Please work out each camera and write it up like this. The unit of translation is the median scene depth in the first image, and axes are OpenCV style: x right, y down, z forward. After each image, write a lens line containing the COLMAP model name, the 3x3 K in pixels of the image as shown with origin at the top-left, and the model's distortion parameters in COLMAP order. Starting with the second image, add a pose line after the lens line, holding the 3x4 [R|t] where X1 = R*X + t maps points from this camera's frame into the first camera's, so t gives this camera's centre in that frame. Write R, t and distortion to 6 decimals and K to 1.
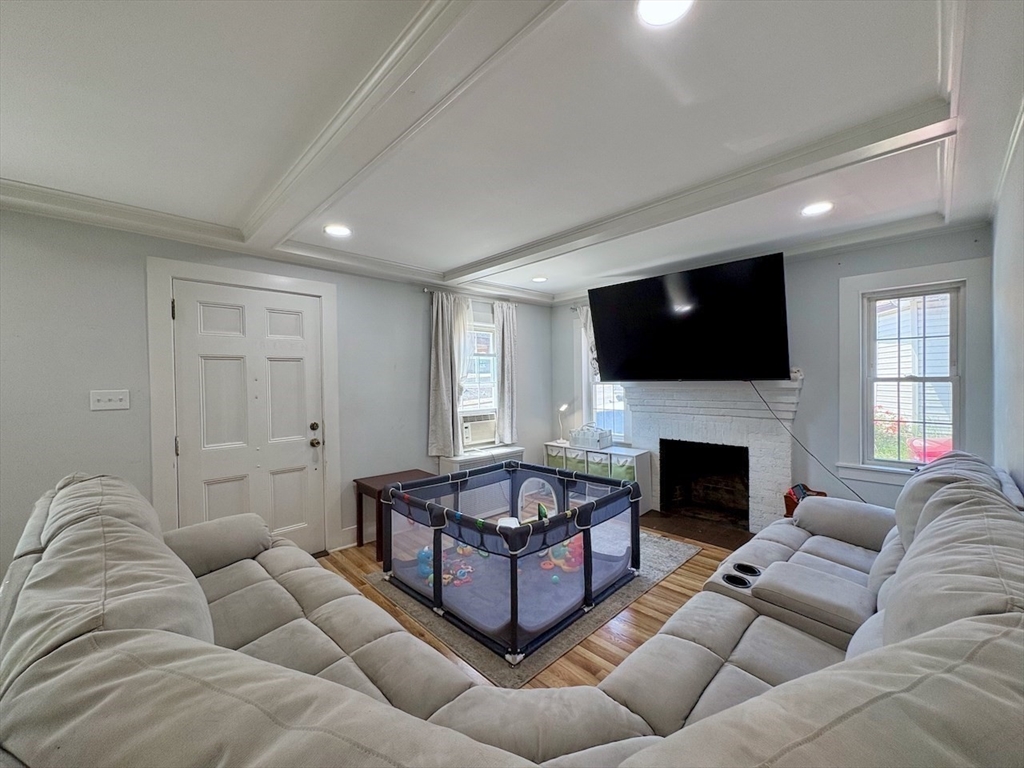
lens RADIAL K [[407.2, 0, 512.0], [0, 407.2, 384.0], [0, 0, 1]] dist [-0.001329, 0.000822]
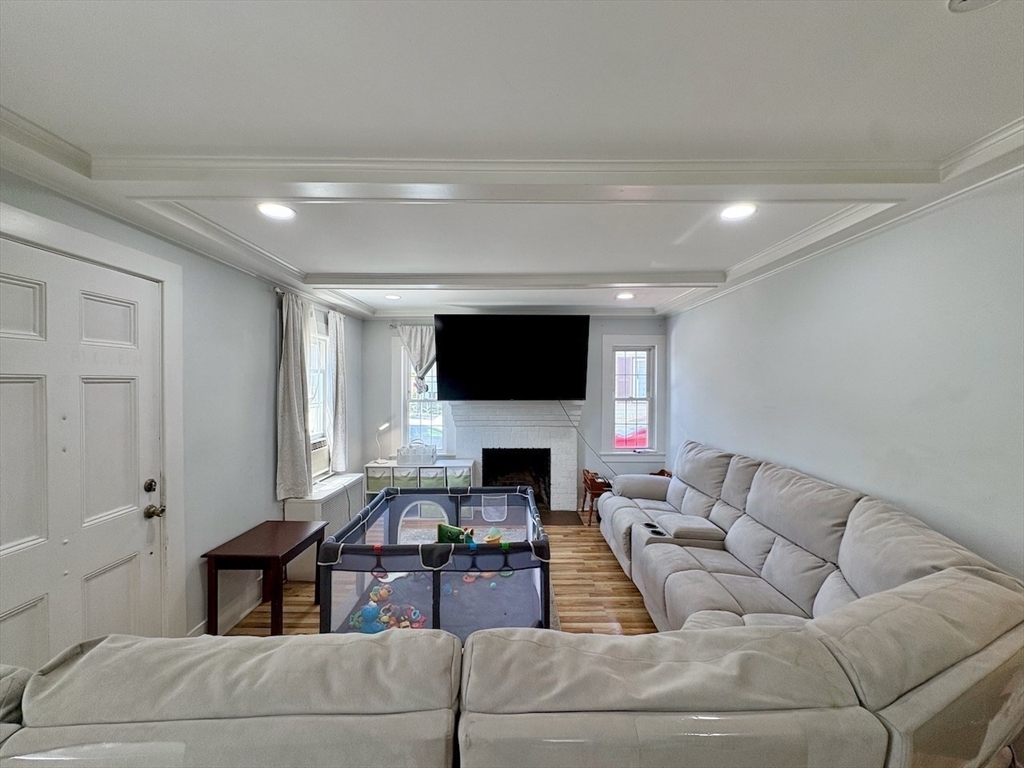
lens RADIAL K [[407.2, 0, 512.0], [0, 407.2, 384.0], [0, 0, 1]] dist [-0.001329, 0.000822]
pose [[0.693998, 0.011531, 0.719884, -0.502576], [-0.001469, 0.999892, -0.014600, -0.041117], [-0.719975, 0.009075, 0.693940, 0.142251]]
